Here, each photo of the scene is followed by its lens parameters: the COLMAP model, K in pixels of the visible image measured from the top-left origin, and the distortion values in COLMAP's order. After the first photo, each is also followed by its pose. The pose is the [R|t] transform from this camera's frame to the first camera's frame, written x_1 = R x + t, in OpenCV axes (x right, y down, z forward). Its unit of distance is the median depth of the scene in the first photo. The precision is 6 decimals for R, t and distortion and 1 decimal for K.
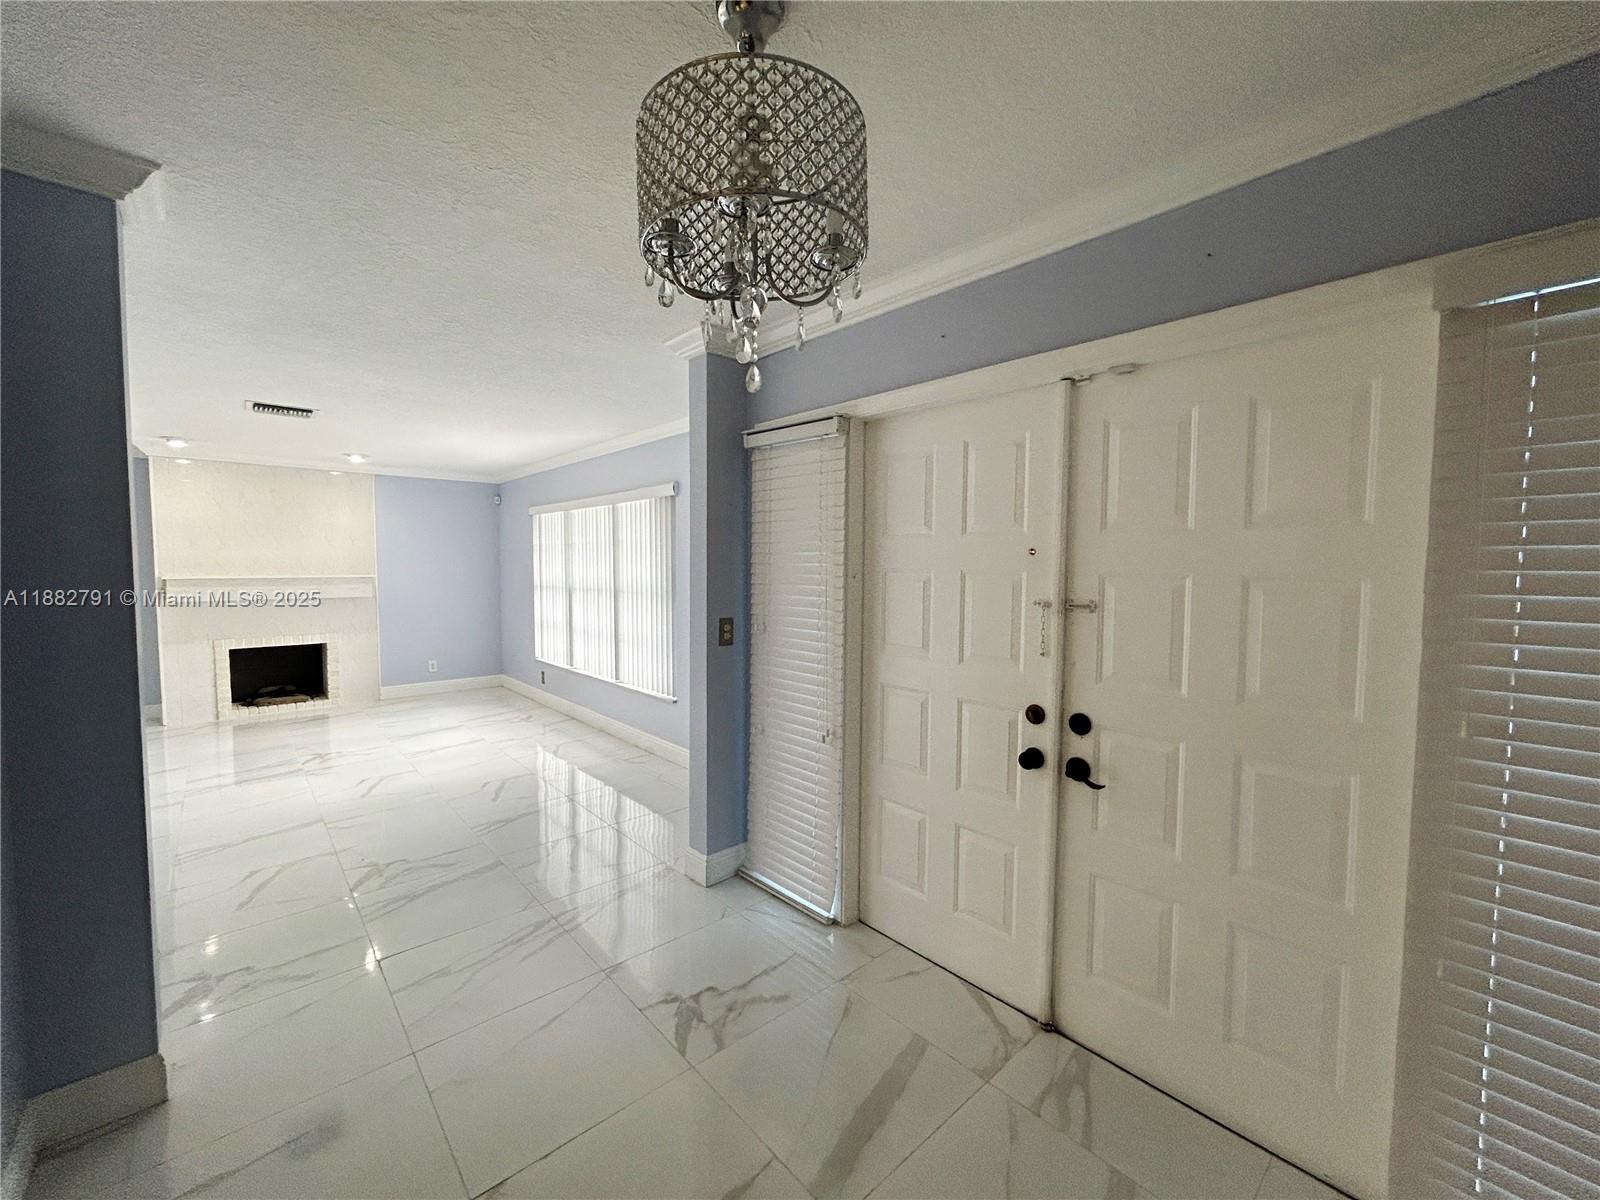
lens RADIAL K [[649.5, 0, 799.1], [0, 649.5, 604.2], [0, 0, 1]] dist [-0.002819, -0.000046]
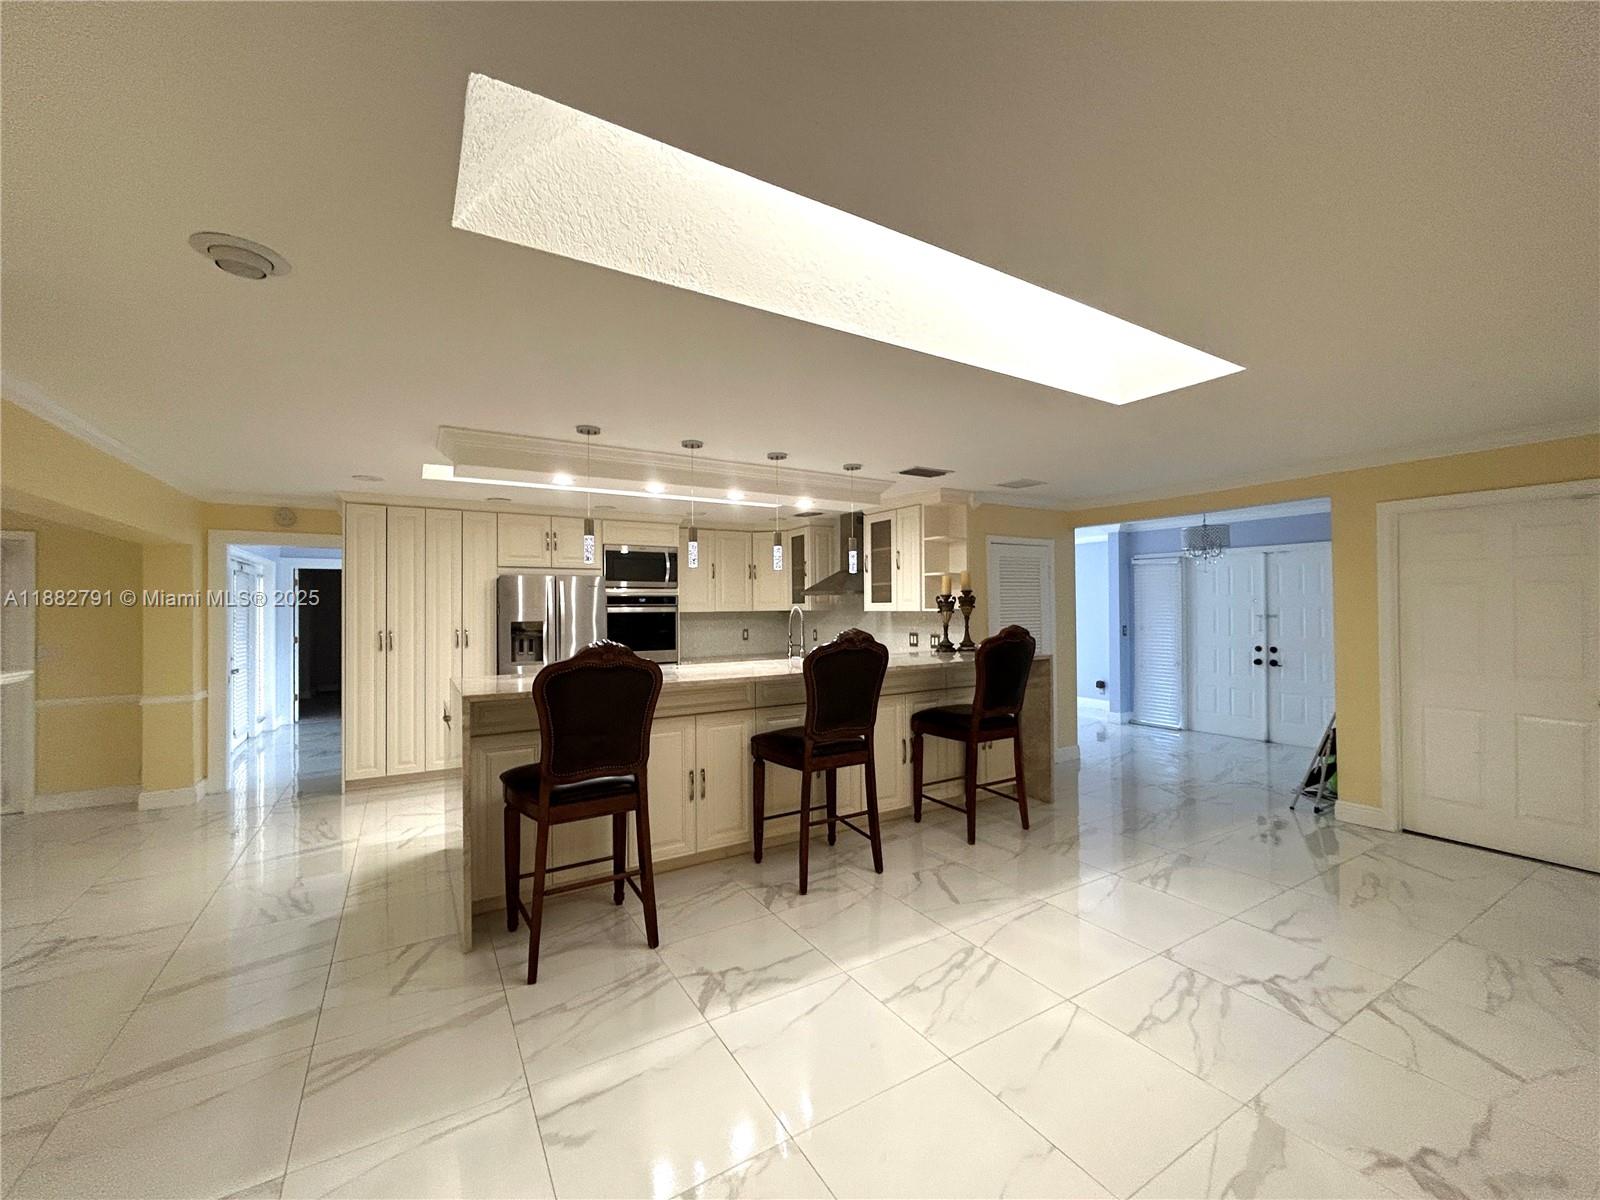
lens RADIAL K [[649.5, 0, 800.2], [0, 649.5, 604.6], [0, 0, 1]] dist [-0.002819, -0.000046]
pose [[0.979478, -0.018452, -0.200705, -1.309048], [0.005833, 0.997979, -0.063283, 0.141828], [0.201467, 0.060814, 0.977606, -2.836423]]
